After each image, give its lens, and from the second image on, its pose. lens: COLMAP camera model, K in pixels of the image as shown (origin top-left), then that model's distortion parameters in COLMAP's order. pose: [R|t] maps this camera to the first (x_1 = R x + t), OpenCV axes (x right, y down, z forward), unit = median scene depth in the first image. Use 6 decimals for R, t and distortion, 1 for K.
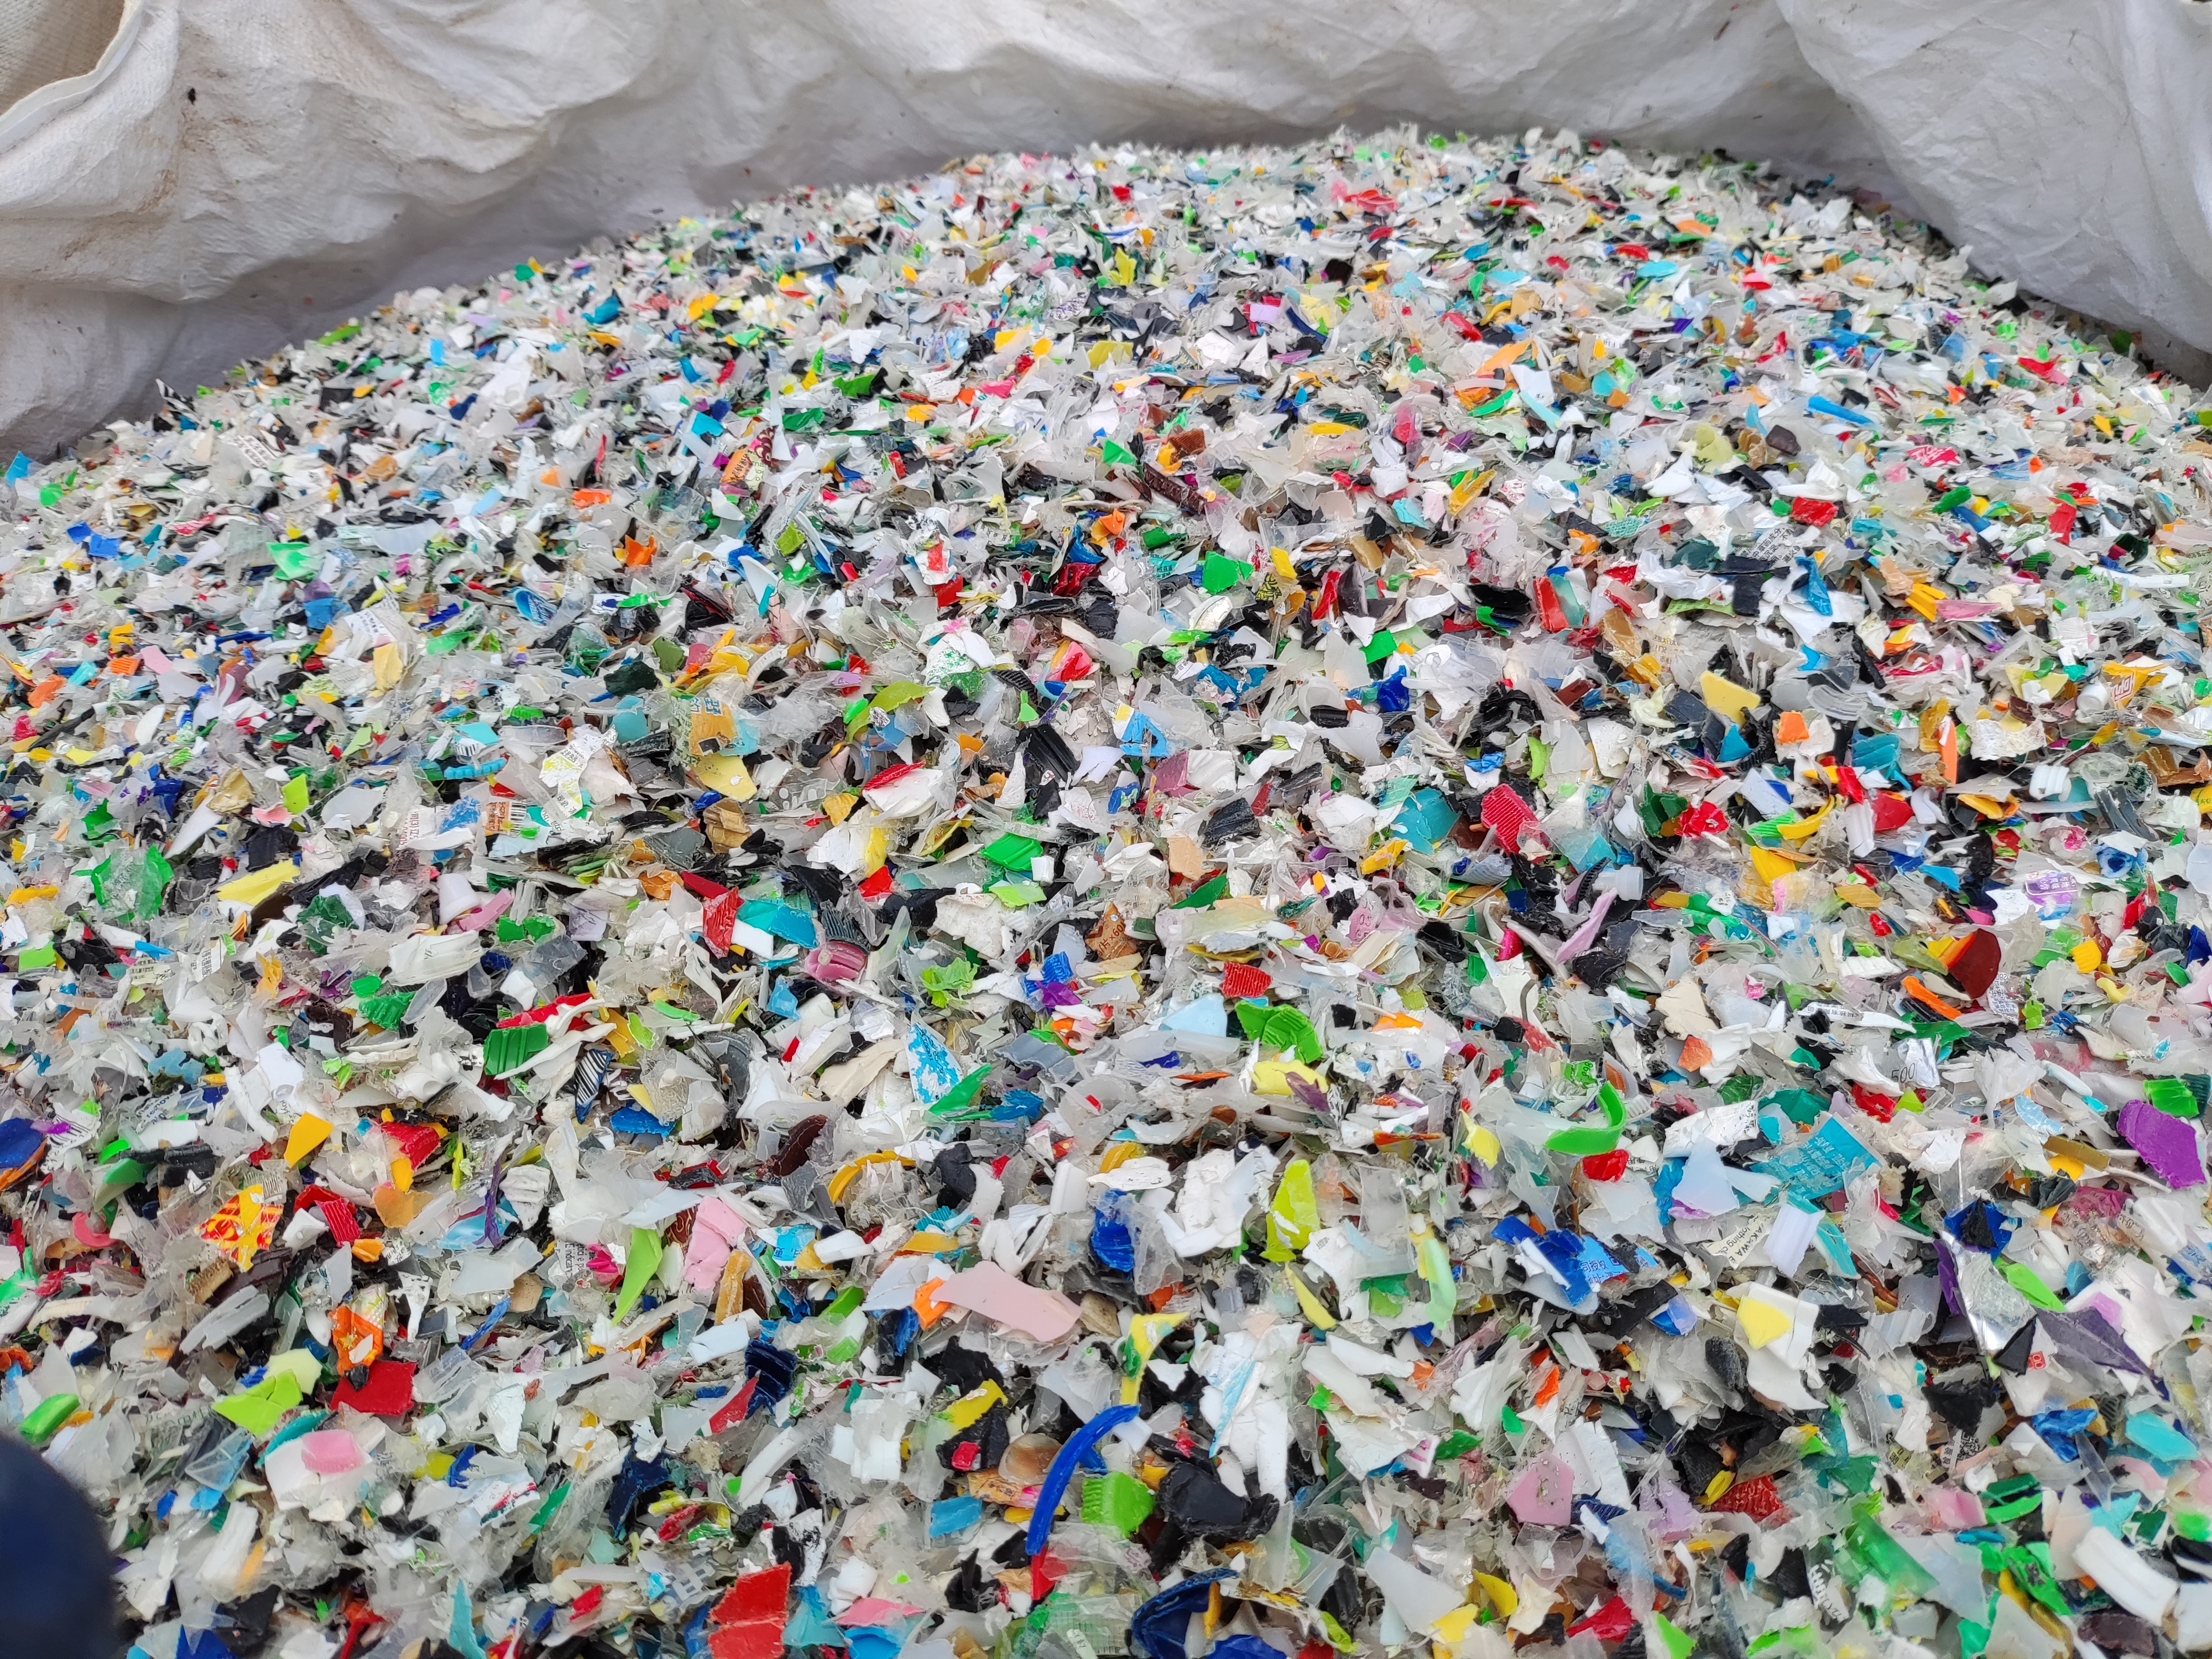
lens RADIAL K [[1640.4, 0, 1116.4], [0, 1640.4, 830.1], [0, 0, 1]] dist [0.092834, -0.189430]
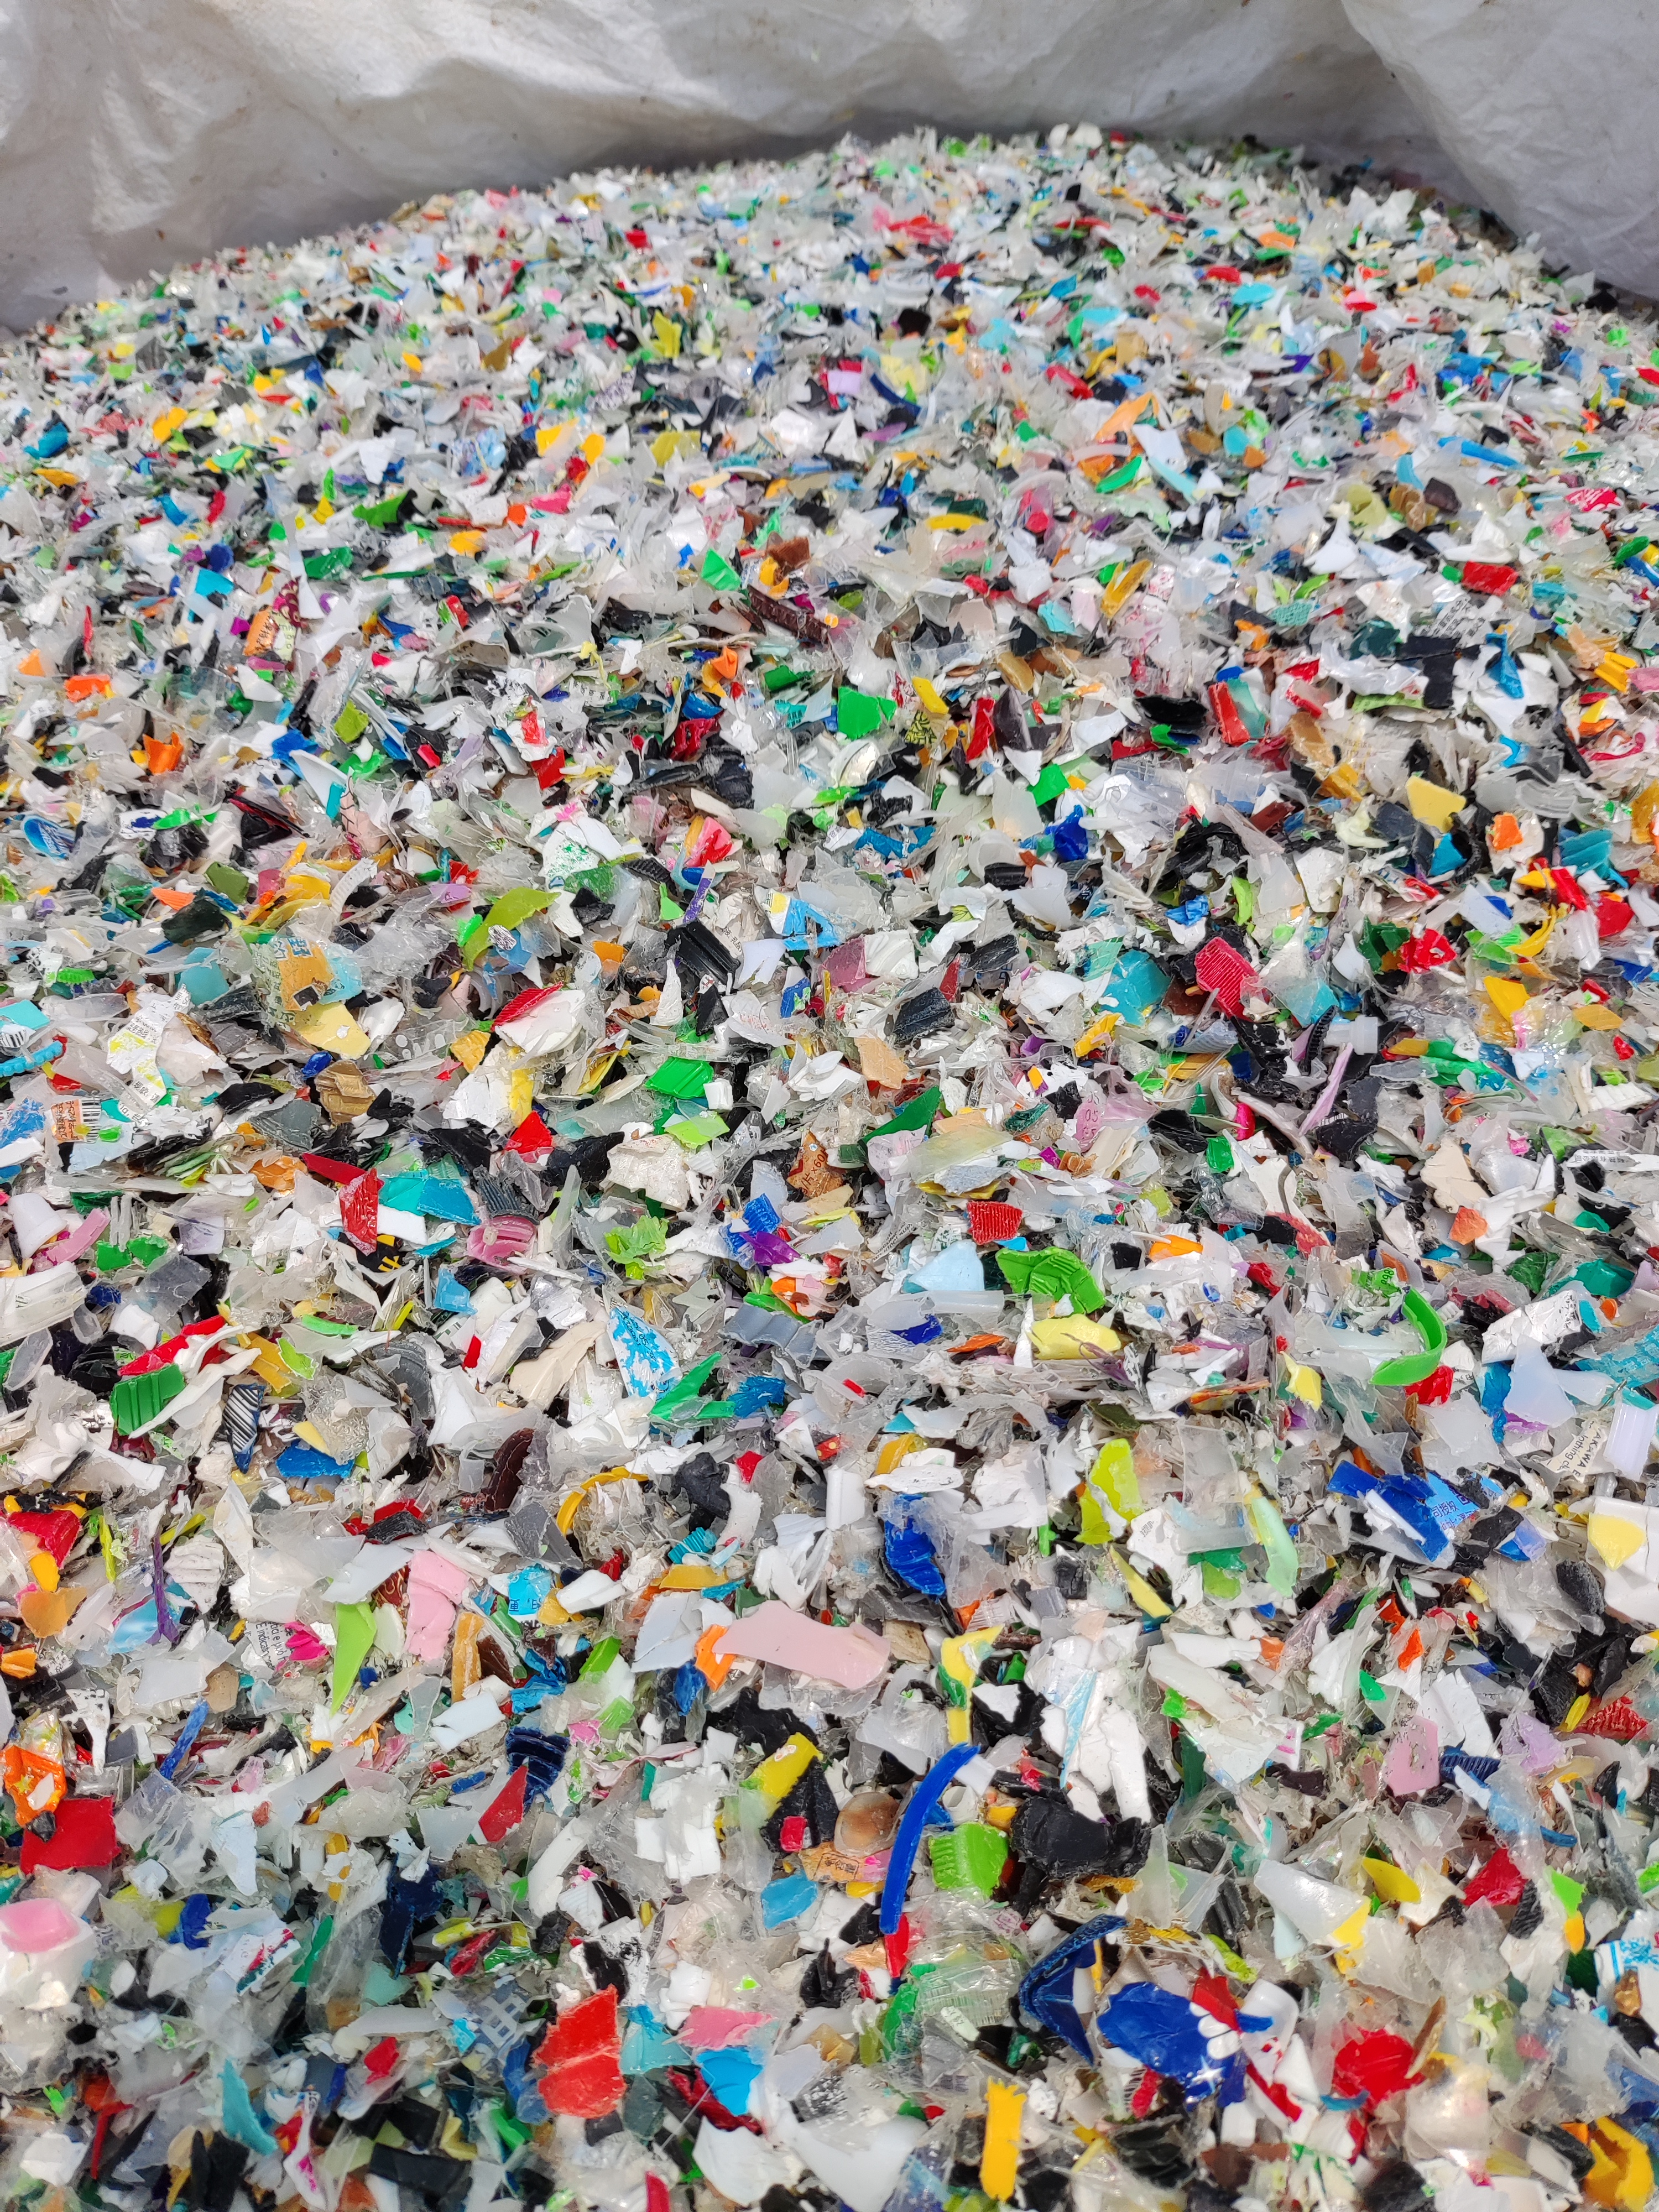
lens RADIAL K [[1640.4, 0, 821.7], [0, 1640.4, 1158.7], [0, 0, 1]] dist [0.092834, -0.189430]
pose [[0.987086, -0.124202, 0.101169, -0.080579], [0.107058, 0.981273, 0.160133, -0.074984], [-0.119164, -0.147234, 0.981897, 0.126428]]
